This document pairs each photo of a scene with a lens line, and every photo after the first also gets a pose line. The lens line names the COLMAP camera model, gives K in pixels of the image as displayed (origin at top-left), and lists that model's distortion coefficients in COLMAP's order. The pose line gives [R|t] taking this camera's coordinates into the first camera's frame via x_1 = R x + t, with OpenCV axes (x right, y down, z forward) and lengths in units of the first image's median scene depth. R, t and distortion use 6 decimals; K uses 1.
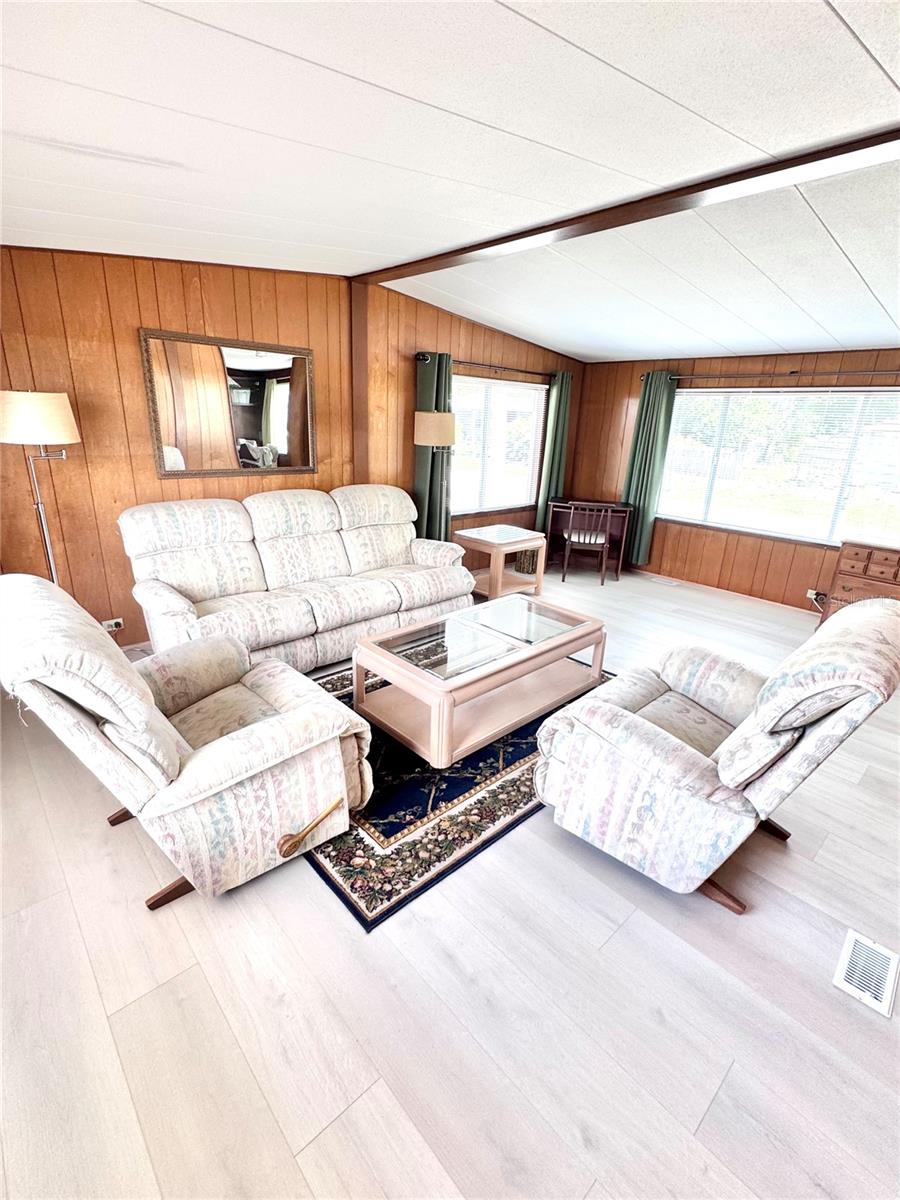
lens RADIAL K [[540.6, 0, 452.2], [0, 540.6, 608.4], [0, 0, 1]] dist [-0.001216, -0.001301]
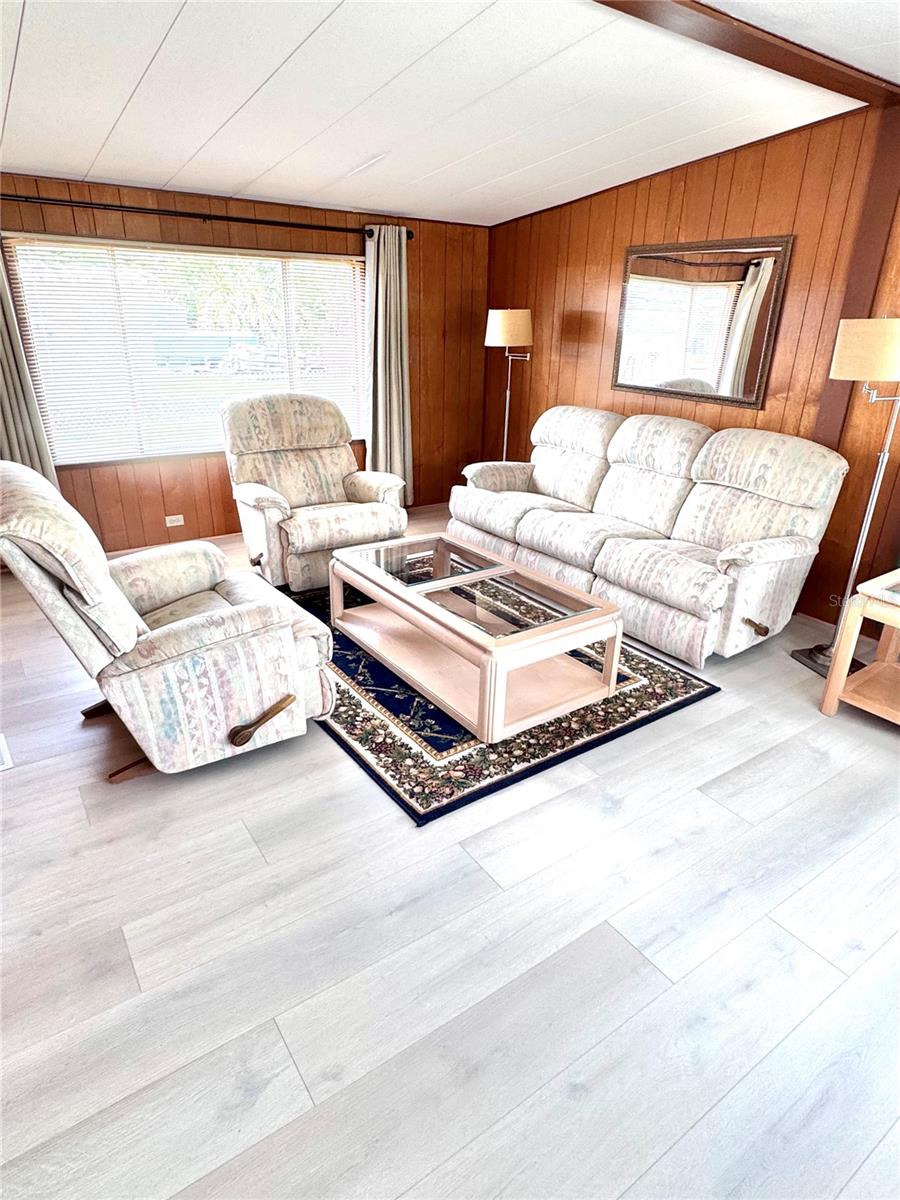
lens RADIAL K [[691.7, 0, 450.7], [0, 691.7, 602.3], [0, 0, 1]] dist [-0.002380, 0.000719]
pose [[-0.122686, 0.335489, -0.934021, 0.979825], [-0.352920, 0.864866, 0.357006, -0.274689], [0.927575, 0.373434, 0.012293, 0.904047]]
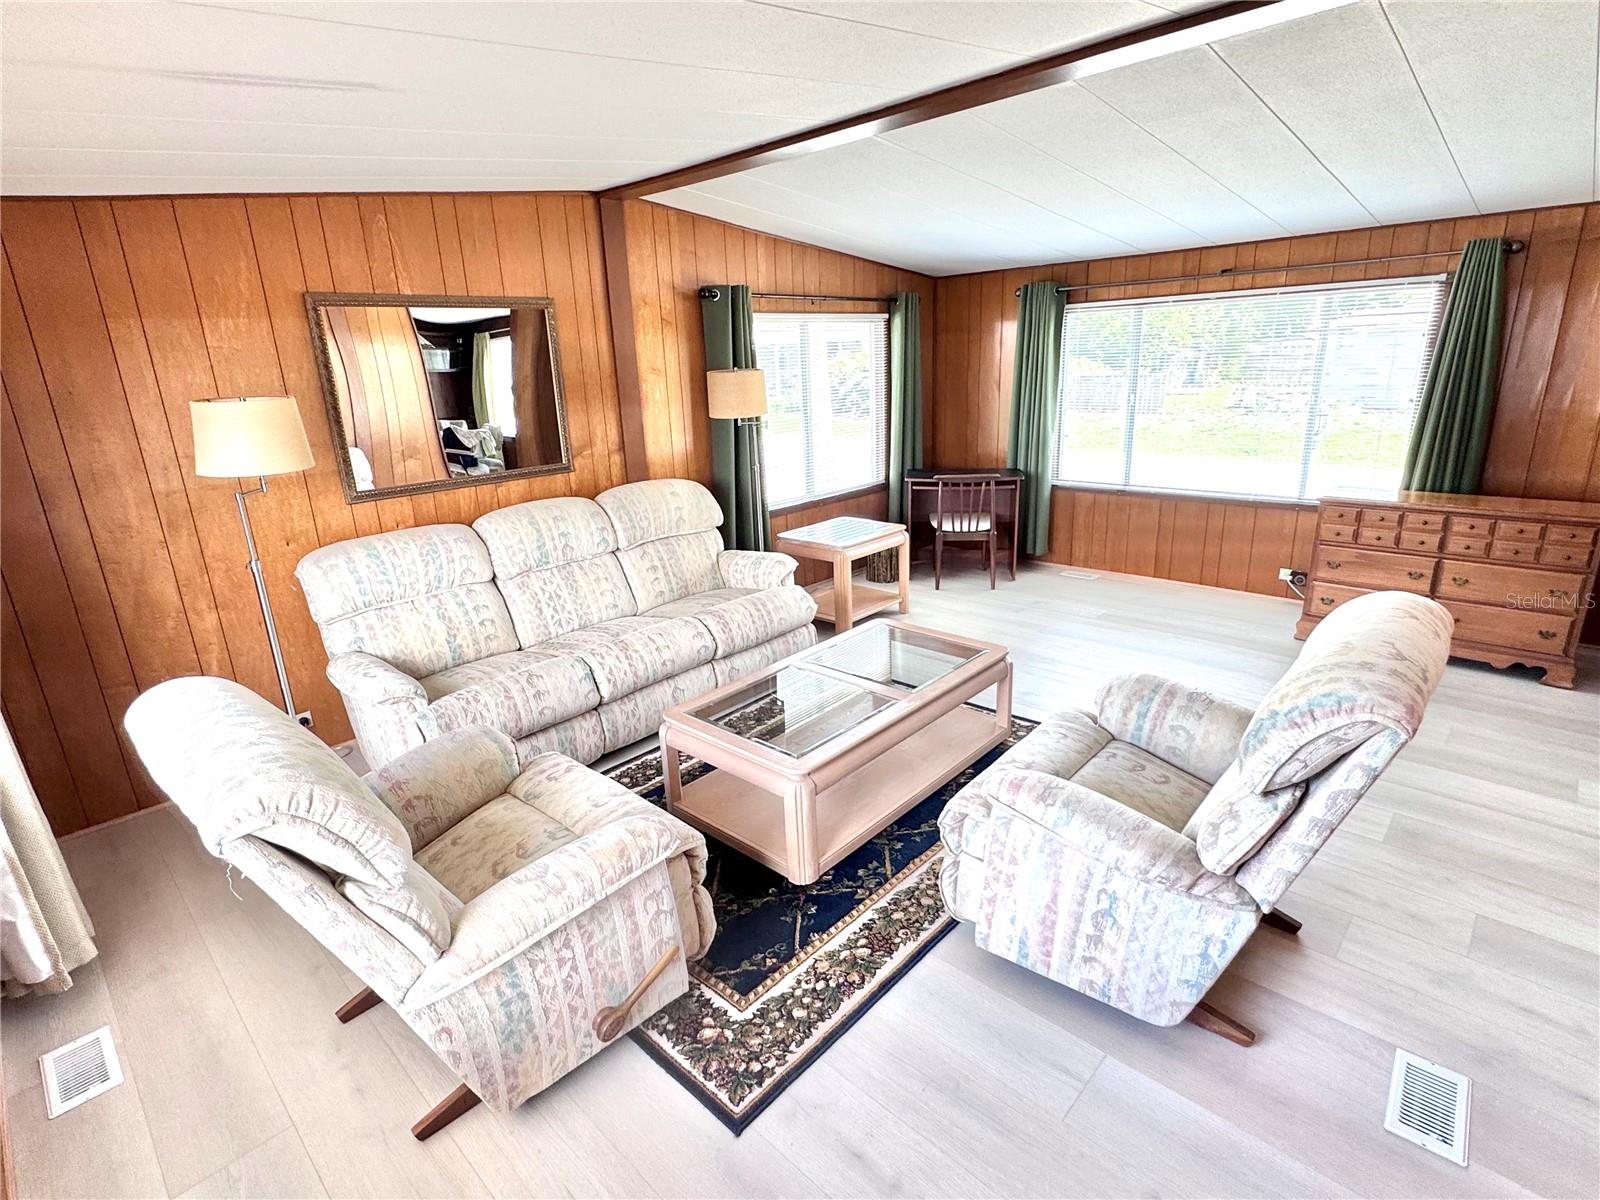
lens RADIAL K [[799.5, 0, 793.4], [0, 799.5, 605.4], [0, 0, 1]] dist [-0.002456, -0.001236]
pose [[0.994516, -0.097377, 0.038164, -0.037371], [0.098429, 0.994785, -0.026737, -0.034691], [-0.035362, 0.030347, 0.998914, -0.041253]]
